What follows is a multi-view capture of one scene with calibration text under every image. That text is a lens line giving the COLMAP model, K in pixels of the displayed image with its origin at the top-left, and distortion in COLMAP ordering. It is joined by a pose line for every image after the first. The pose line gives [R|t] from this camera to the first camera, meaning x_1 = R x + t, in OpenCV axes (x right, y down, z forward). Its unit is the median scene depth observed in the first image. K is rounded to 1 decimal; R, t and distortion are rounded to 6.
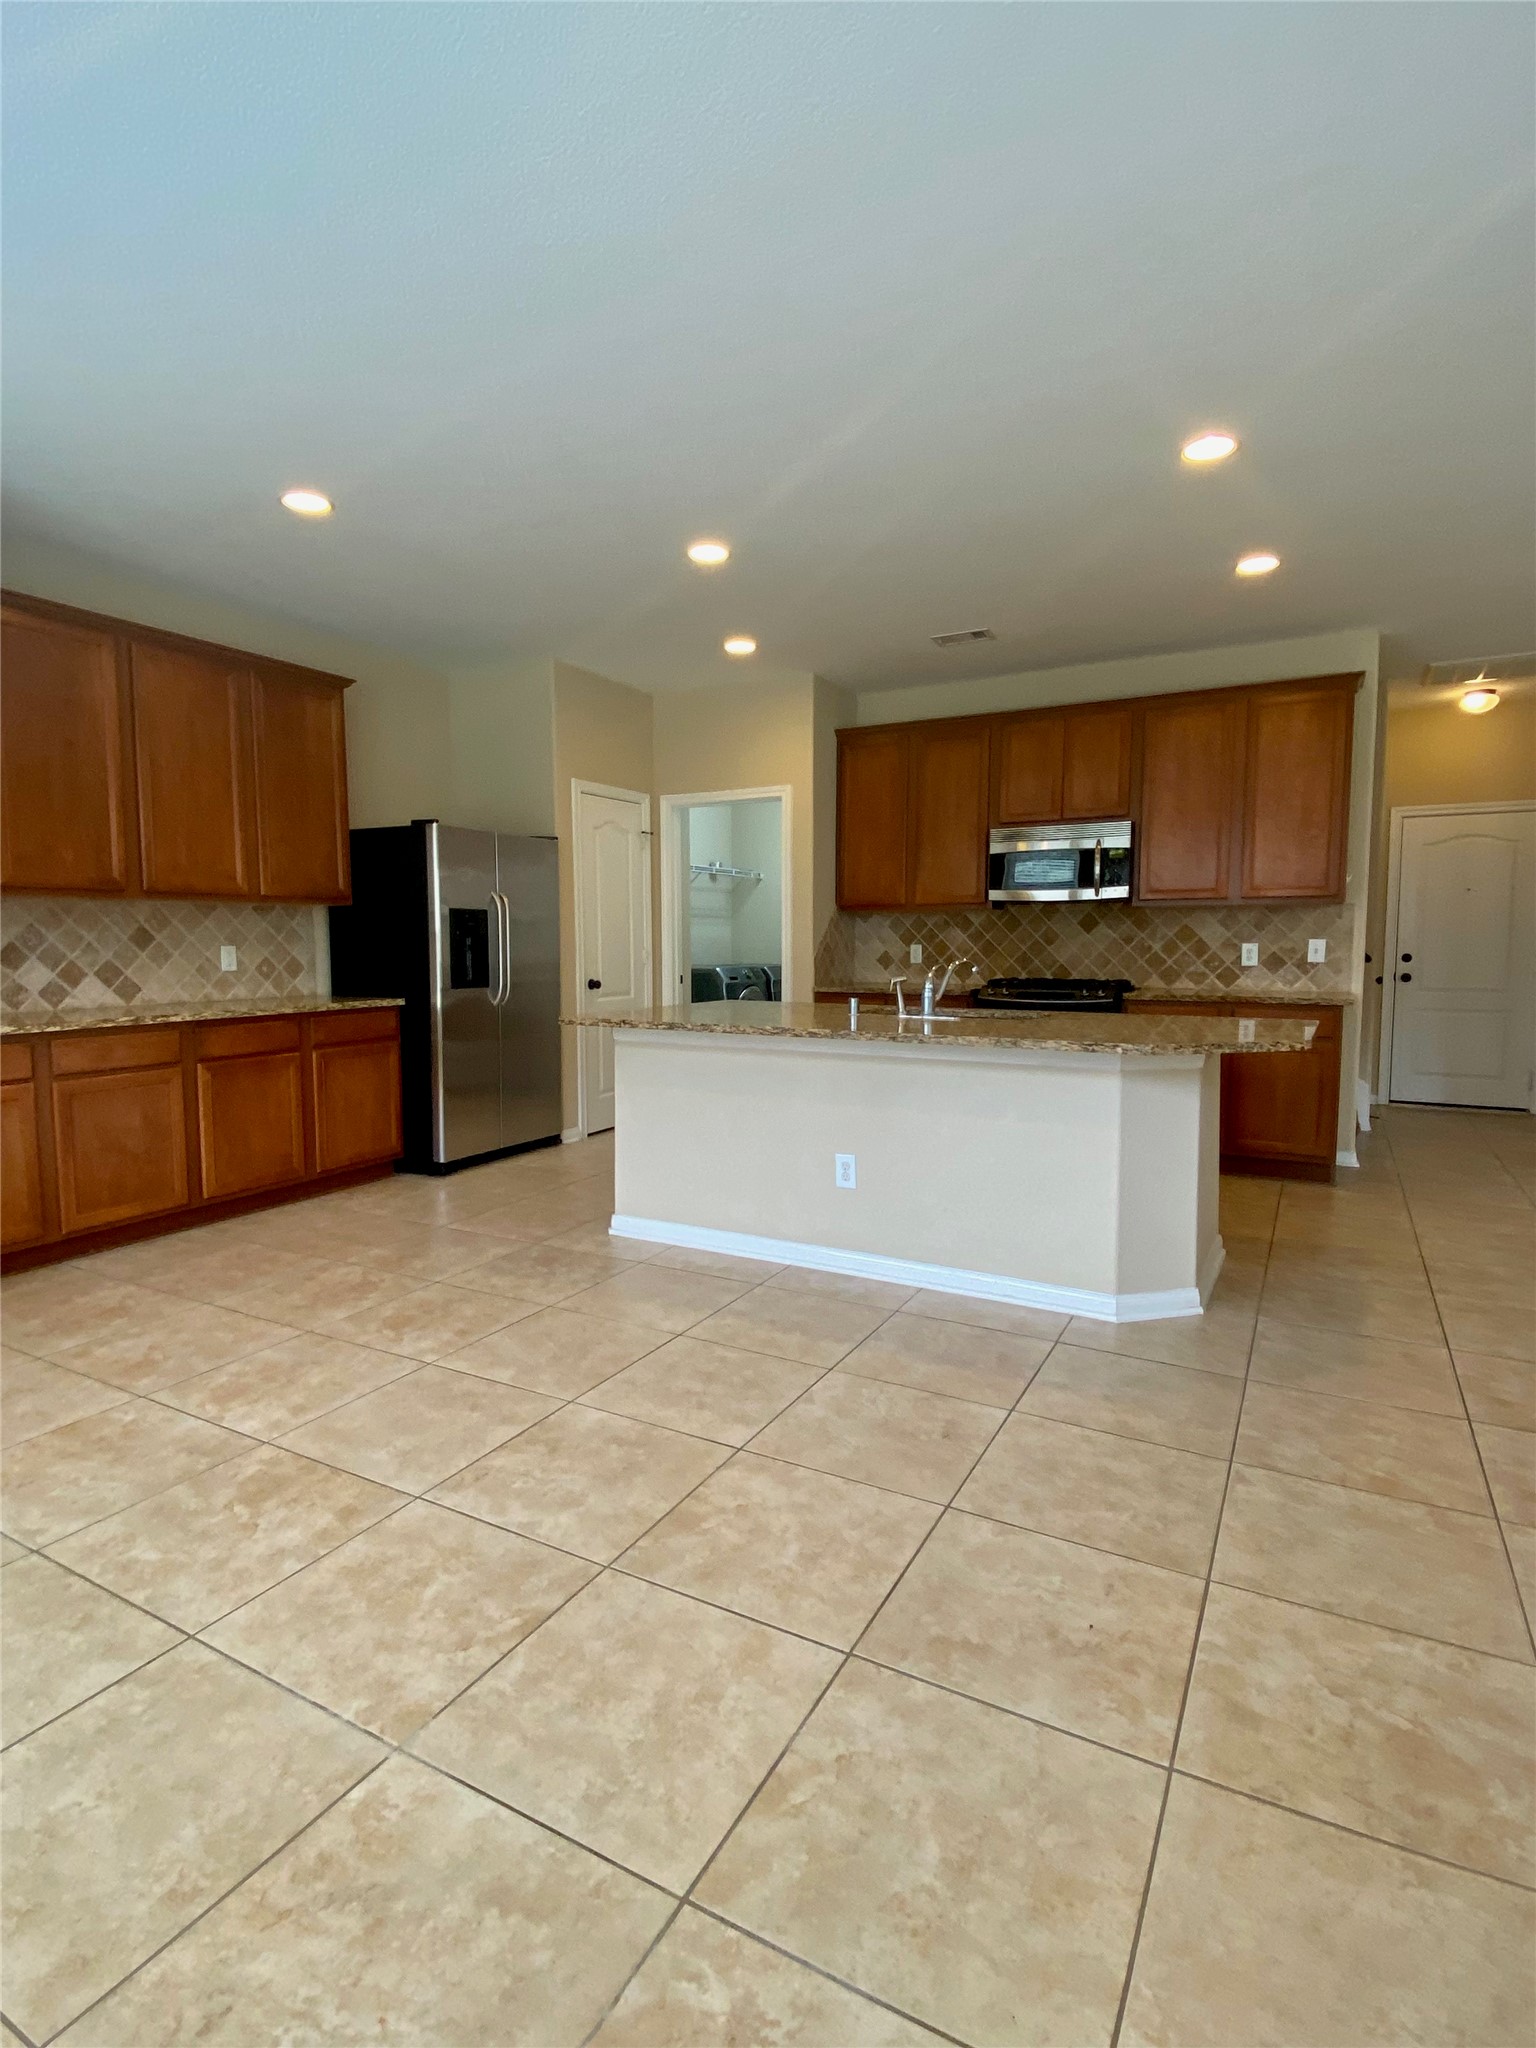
lens RADIAL K [[1043.7, 0, 761.0], [0, 1043.7, 1016.5], [0, 0, 1]] dist [0.052225, -0.005857]
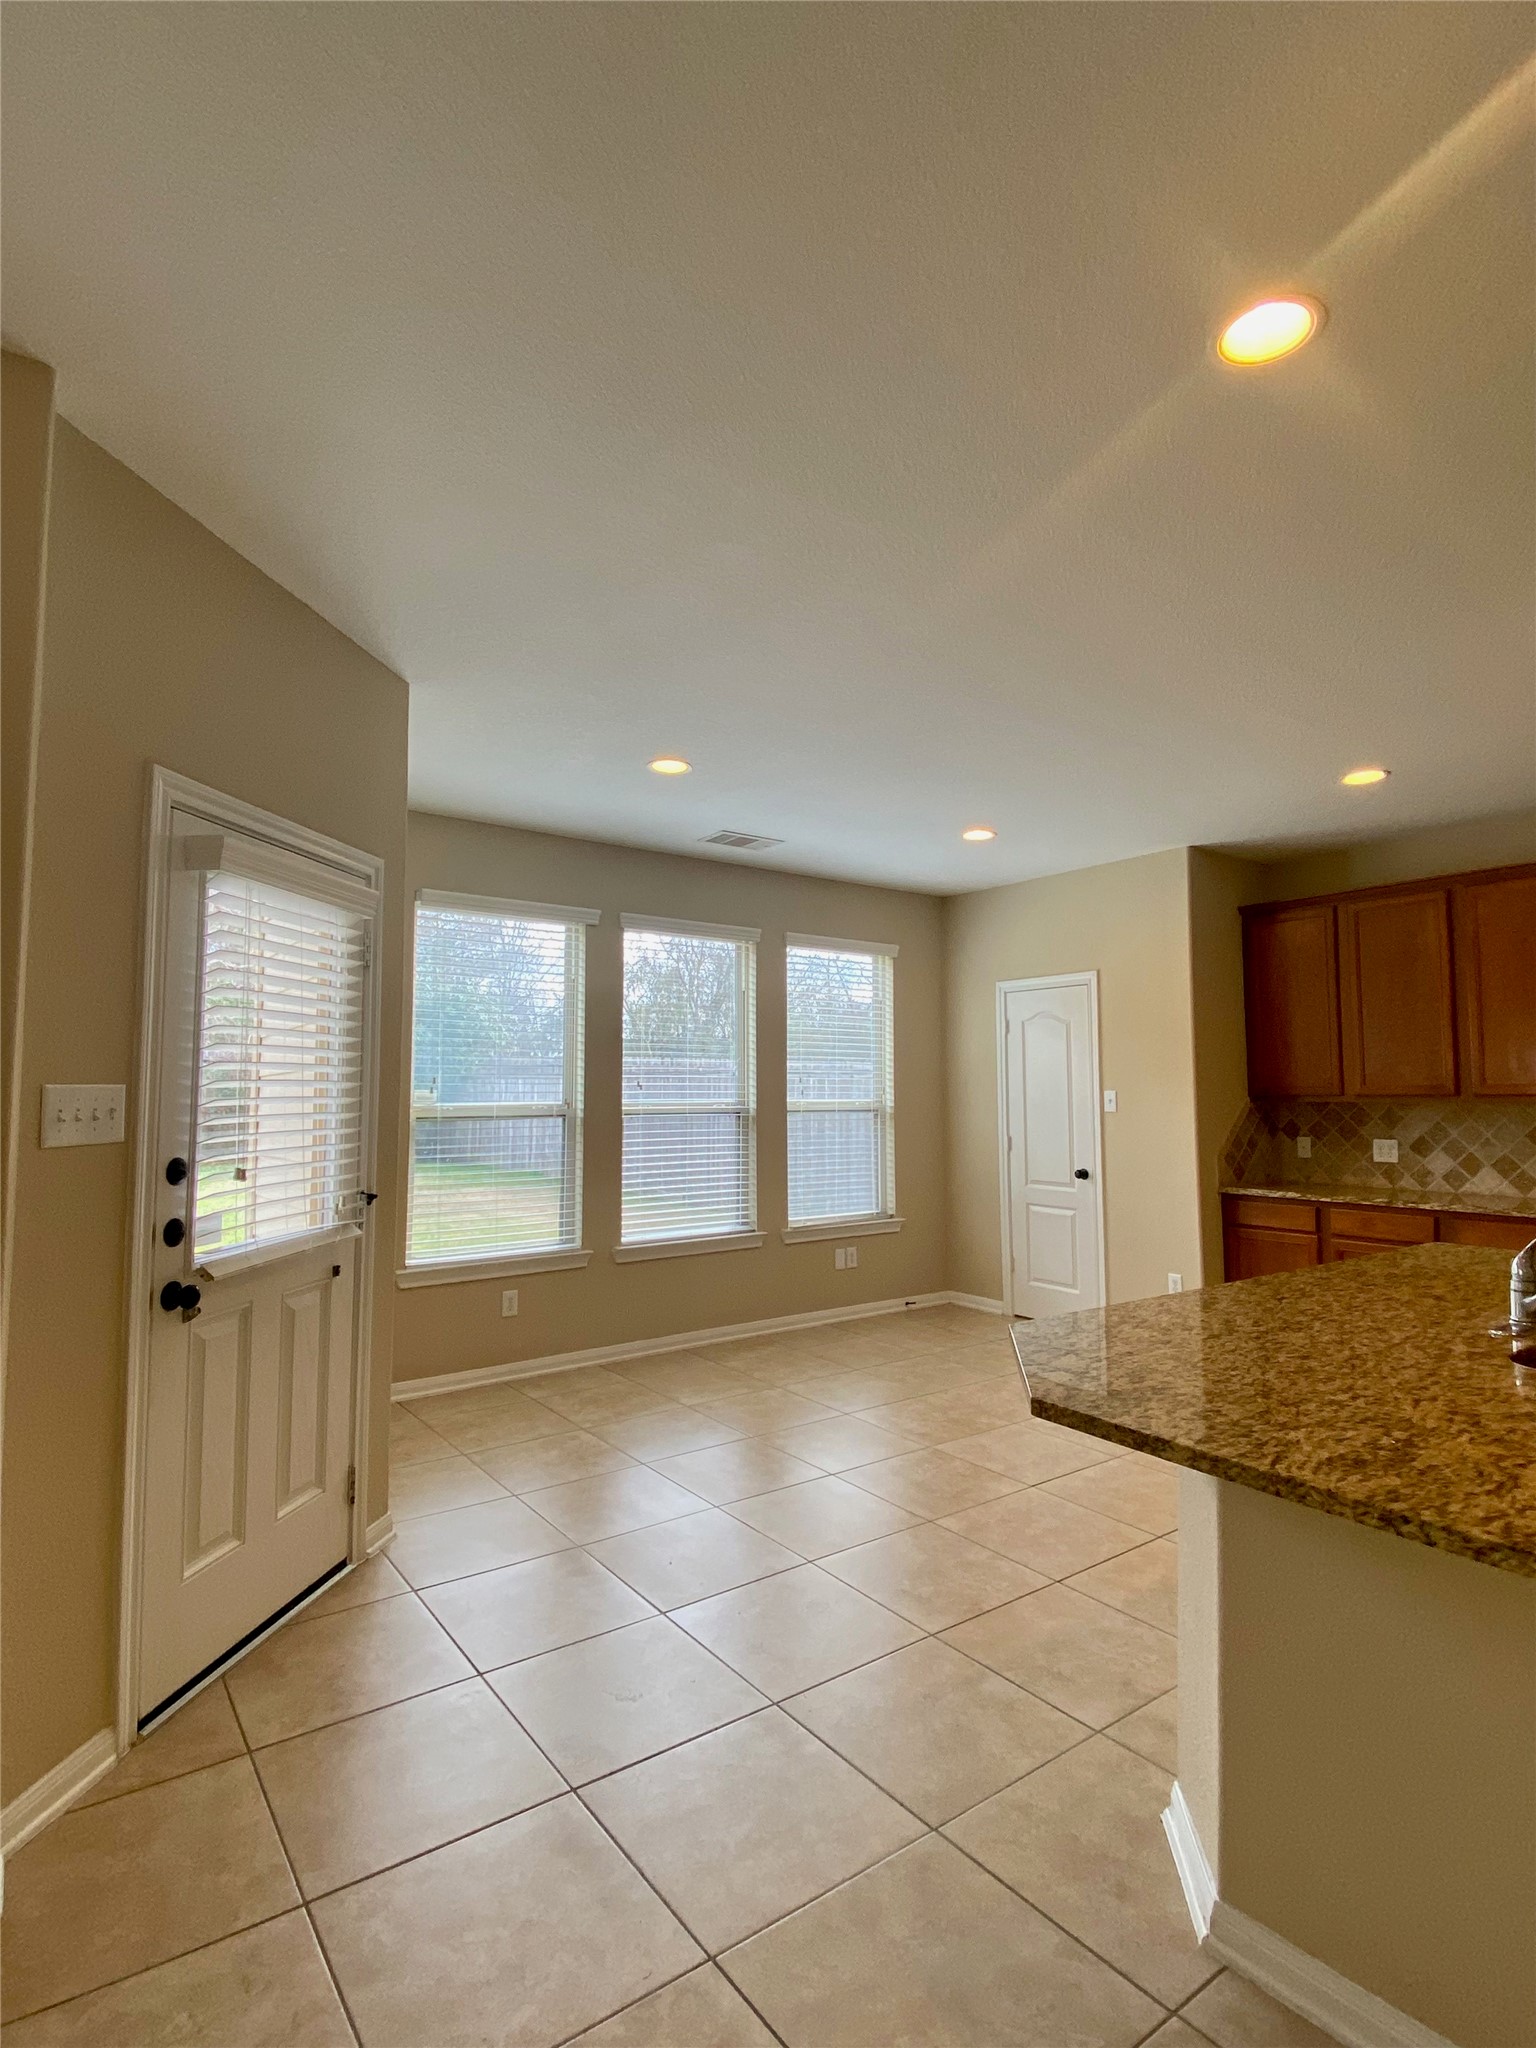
lens RADIAL K [[1043.7, 0, 766.9], [0, 1043.7, 1027.4], [0, 0, 1]] dist [0.052225, -0.005857]
pose [[-0.427733, -0.057891, -0.902049, 0.810212], [-0.066455, 0.997260, -0.032490, -0.104818], [0.901459, 0.046049, -0.430408, 0.819886]]
